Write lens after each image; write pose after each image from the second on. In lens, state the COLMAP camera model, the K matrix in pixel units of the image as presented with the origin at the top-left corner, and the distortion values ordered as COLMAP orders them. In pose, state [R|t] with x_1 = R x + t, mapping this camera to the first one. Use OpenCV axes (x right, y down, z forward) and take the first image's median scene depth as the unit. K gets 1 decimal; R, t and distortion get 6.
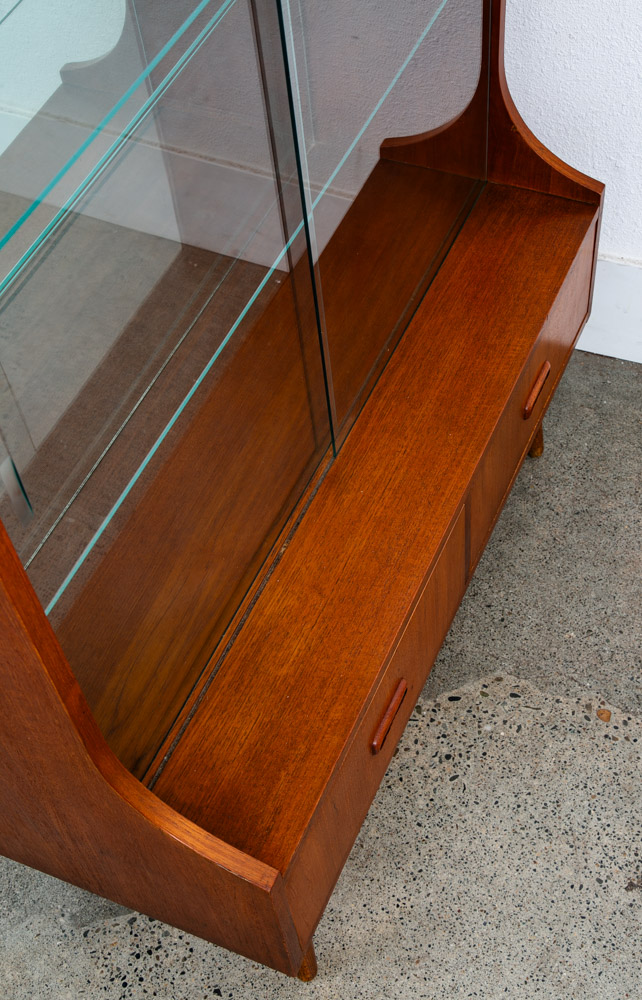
lens RADIAL K [[1307.2, 0, 348.6], [0, 1307.2, 508.8], [0, 0, 1]] dist [0.095730, 0.017186]
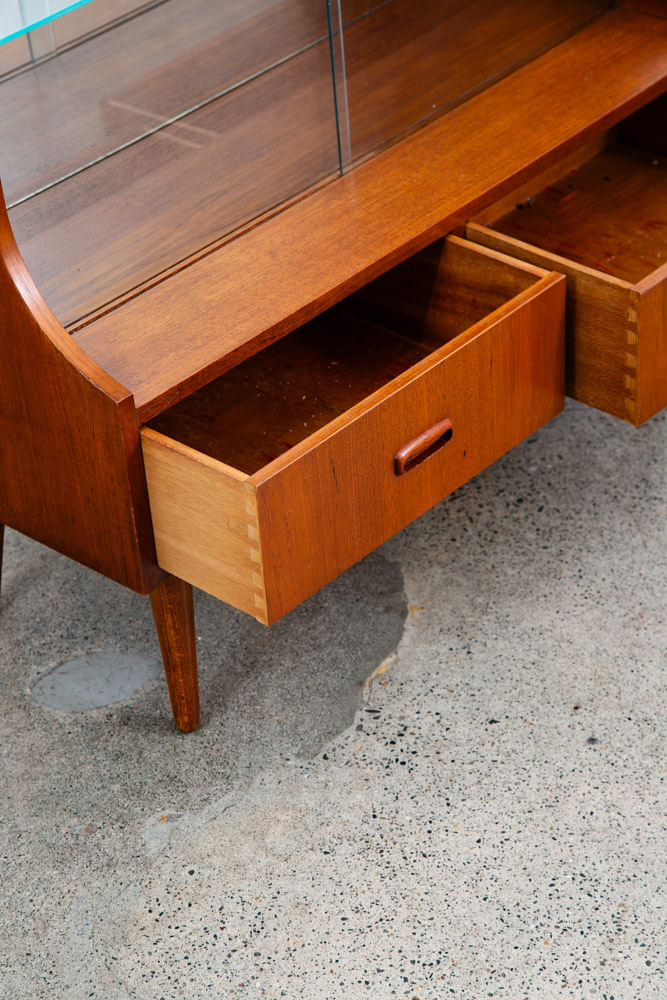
lens RADIAL K [[2459.6, 0, 333.5], [0, 2459.6, 500.0], [0, 0, 1]] dist [0.415640, 0.373982]
pose [[0.948029, 0.185240, -0.258703, 0.445124], [-0.251190, 0.934783, -0.251164, 0.572500], [0.195305, 0.303095, 0.932732, -0.567871]]
